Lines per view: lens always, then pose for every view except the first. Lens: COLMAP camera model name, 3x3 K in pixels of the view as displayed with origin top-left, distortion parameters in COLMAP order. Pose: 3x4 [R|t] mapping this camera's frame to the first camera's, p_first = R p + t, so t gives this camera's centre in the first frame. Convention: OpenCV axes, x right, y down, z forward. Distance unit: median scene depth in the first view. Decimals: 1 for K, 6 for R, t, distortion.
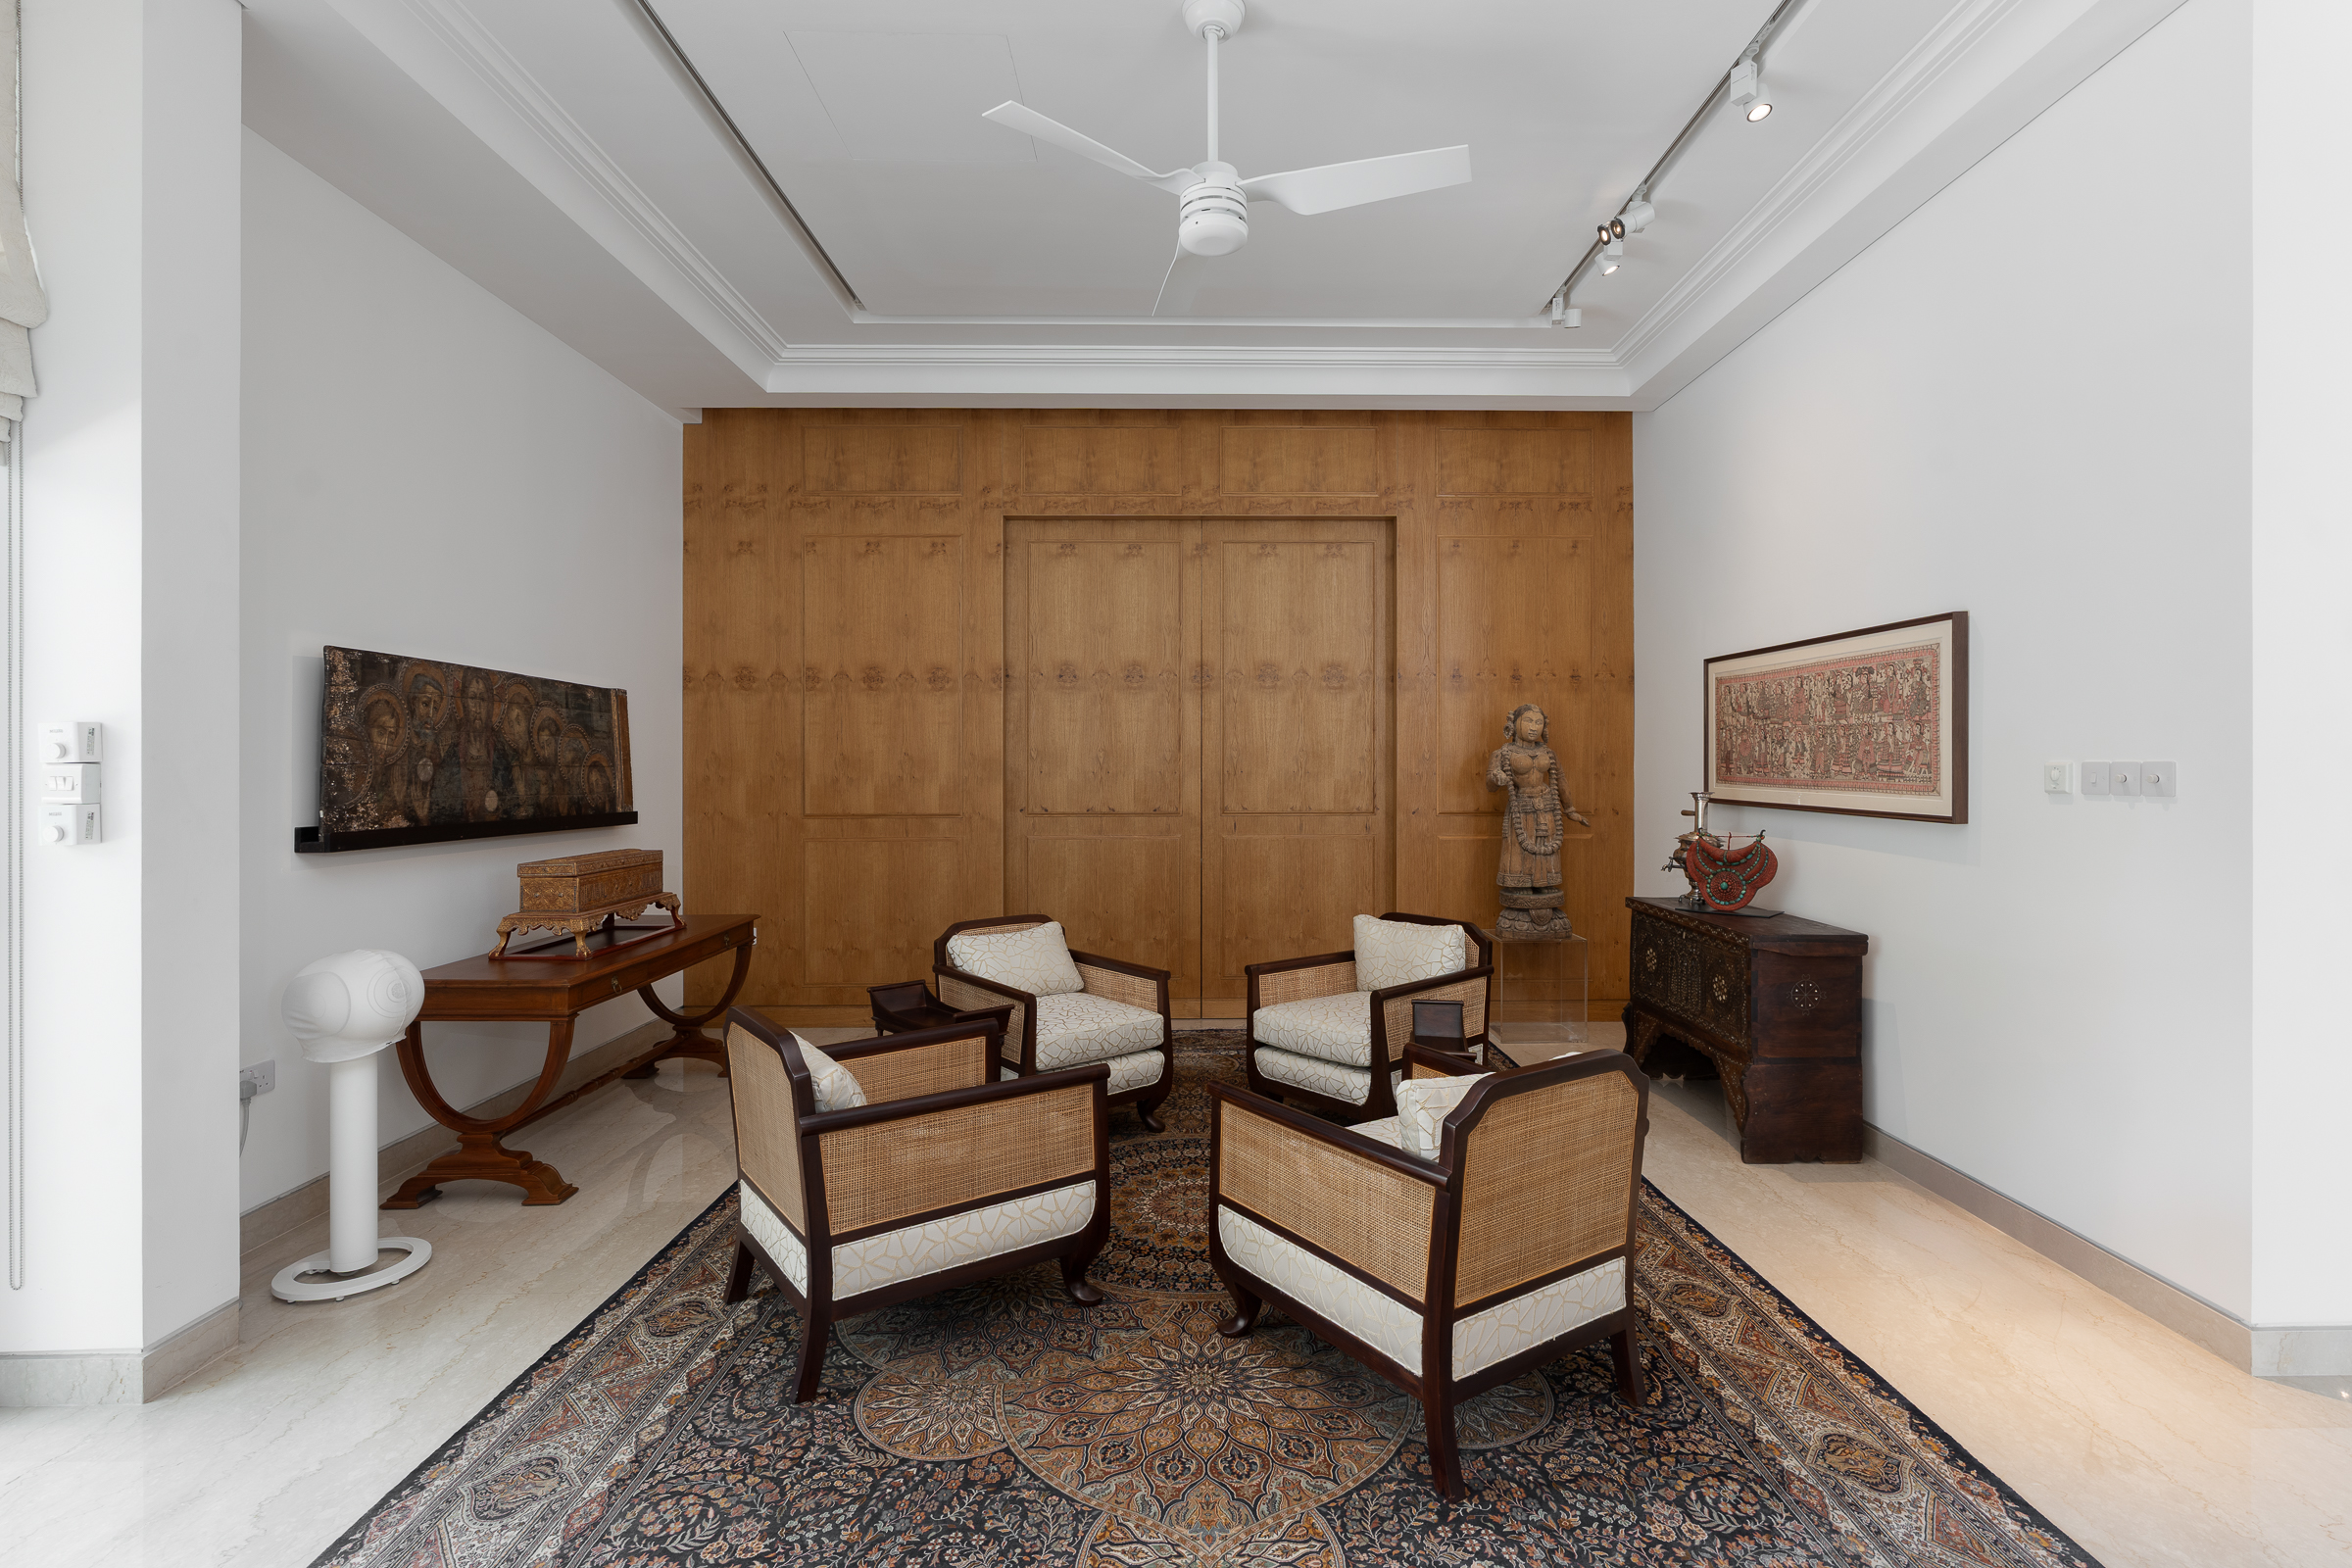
lens RADIAL K [[1077.9, 0, 1186.3], [0, 1077.9, 770.0], [0, 0, 1]] dist [0.000665, 0.000078]
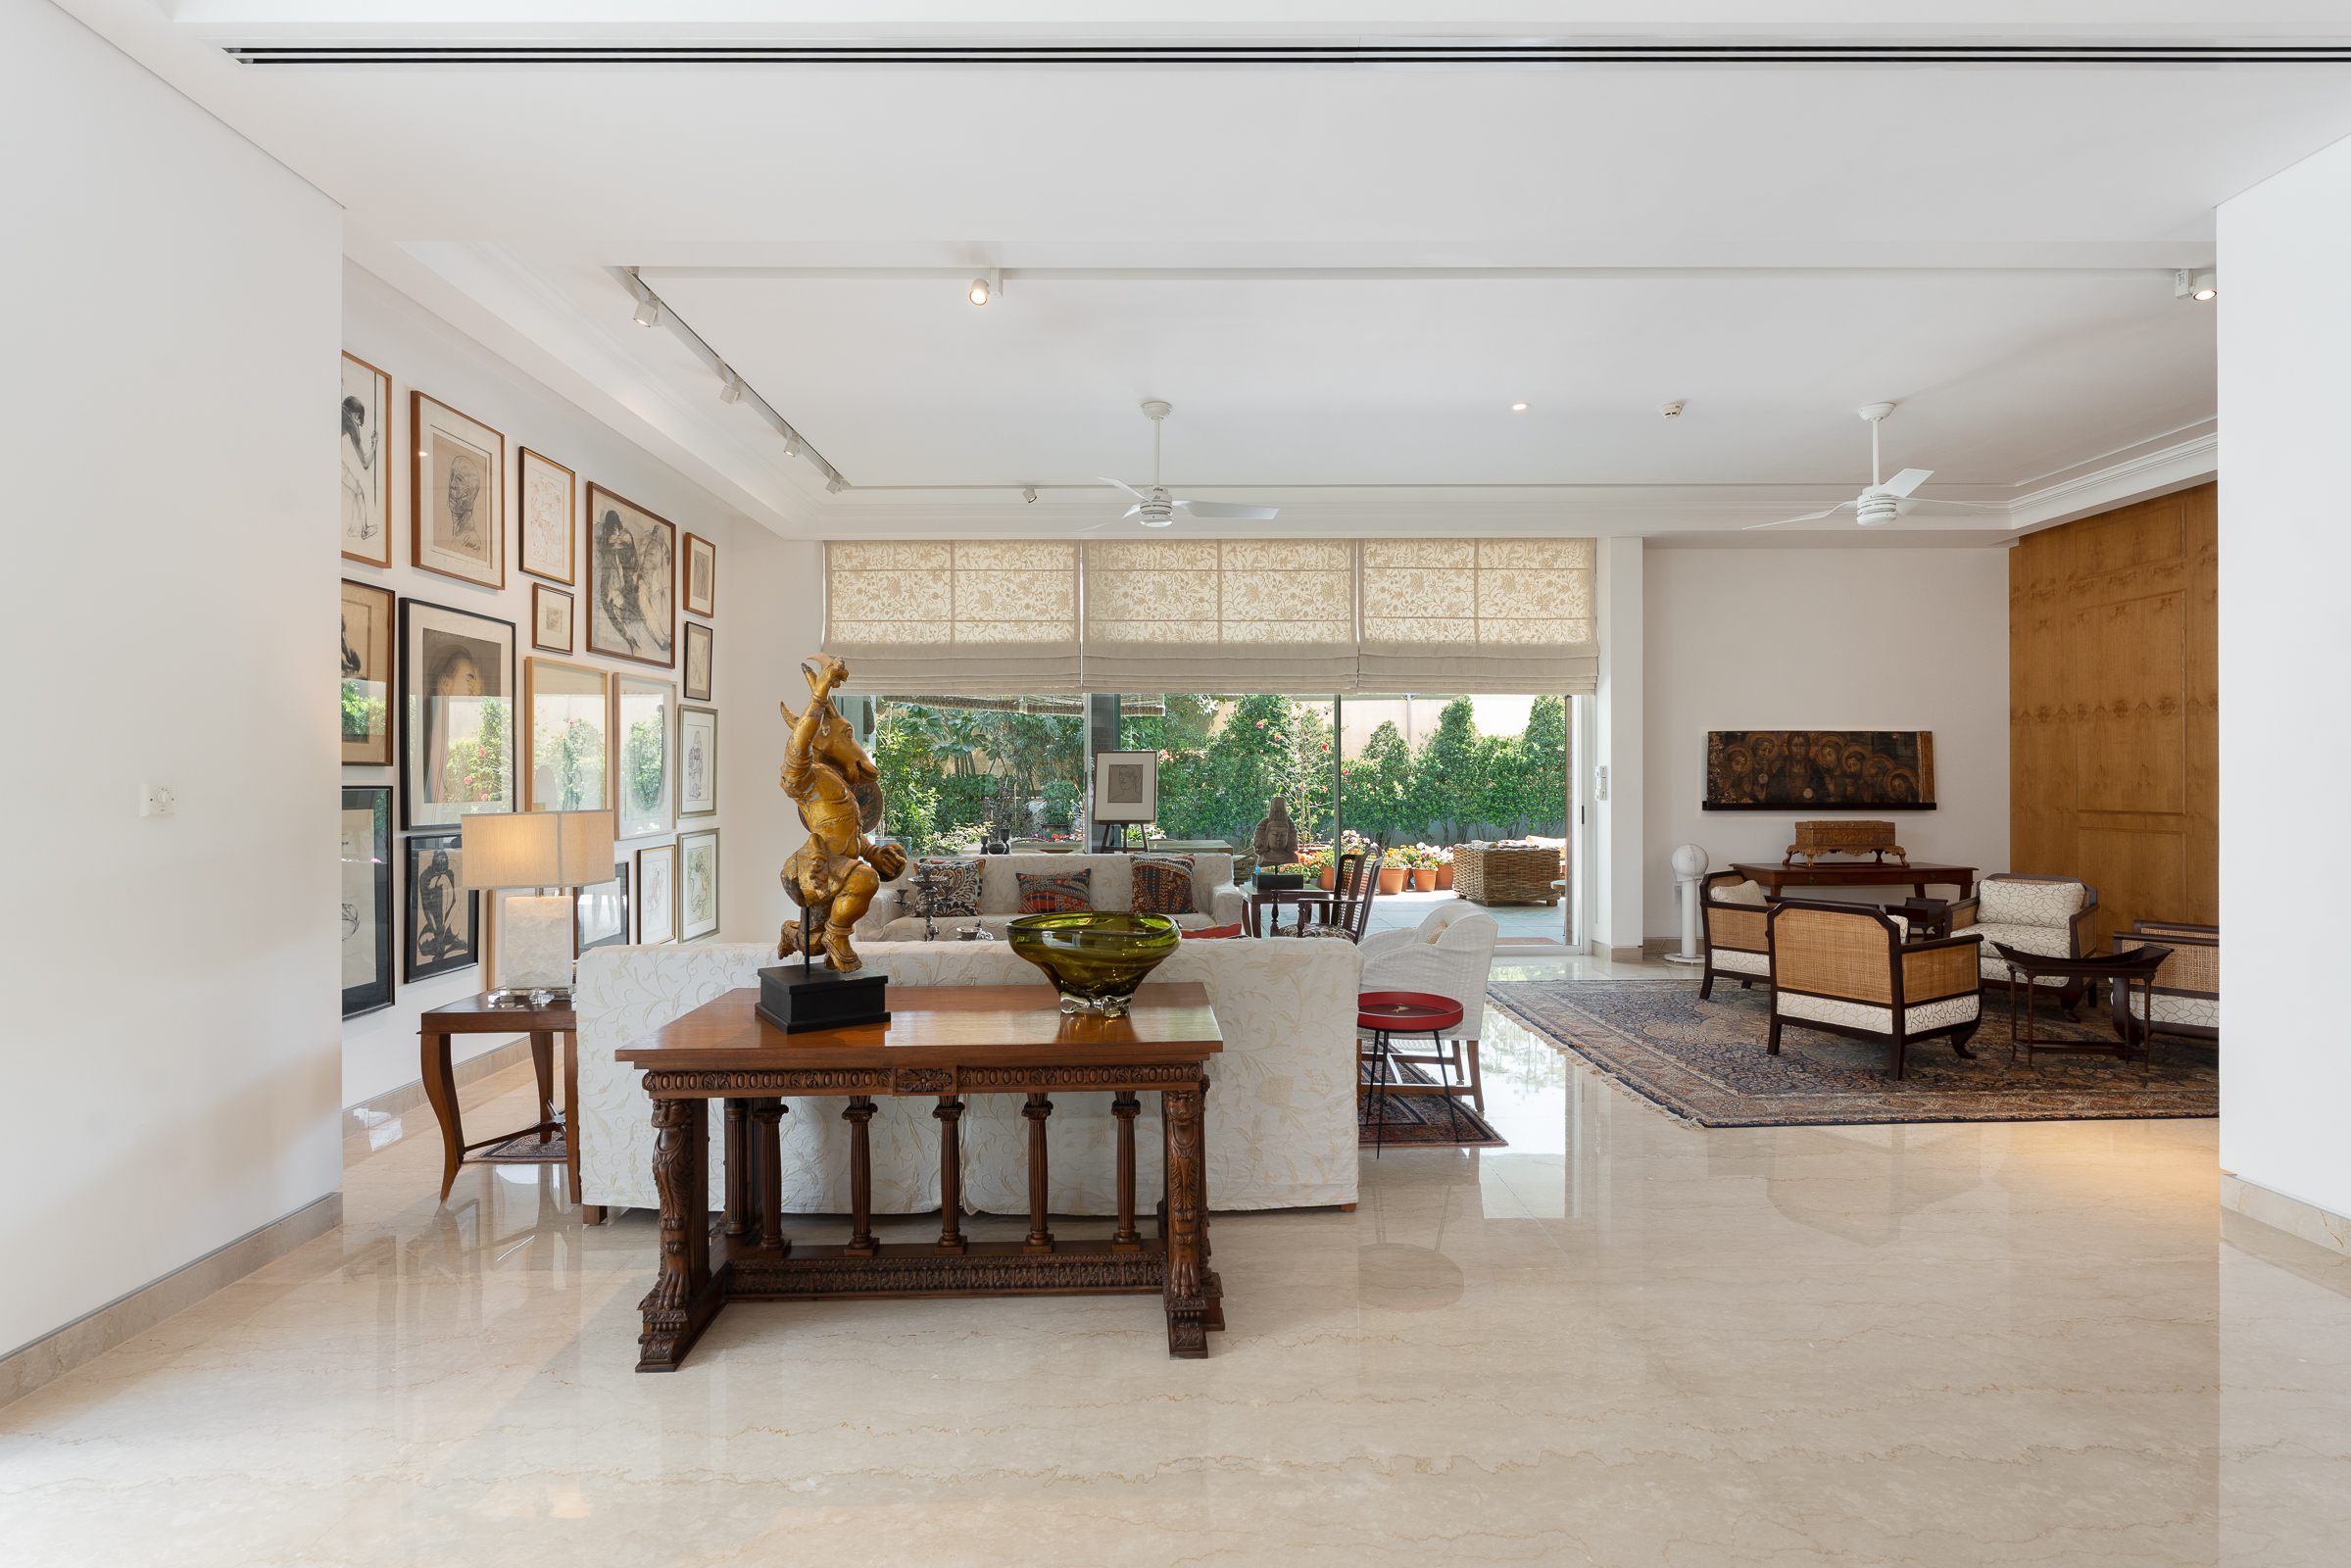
lens RADIAL K [[1104.1, 0, 1175.5], [0, 1104.1, 784.0], [0, 0, 1]] dist [-0.000739, 0.000102]
pose [[0.008460, 0.003068, -0.999960, 1.369296], [0.002971, 0.999991, 0.003093, -0.000191], [0.999960, -0.002997, 0.008451, -0.230887]]
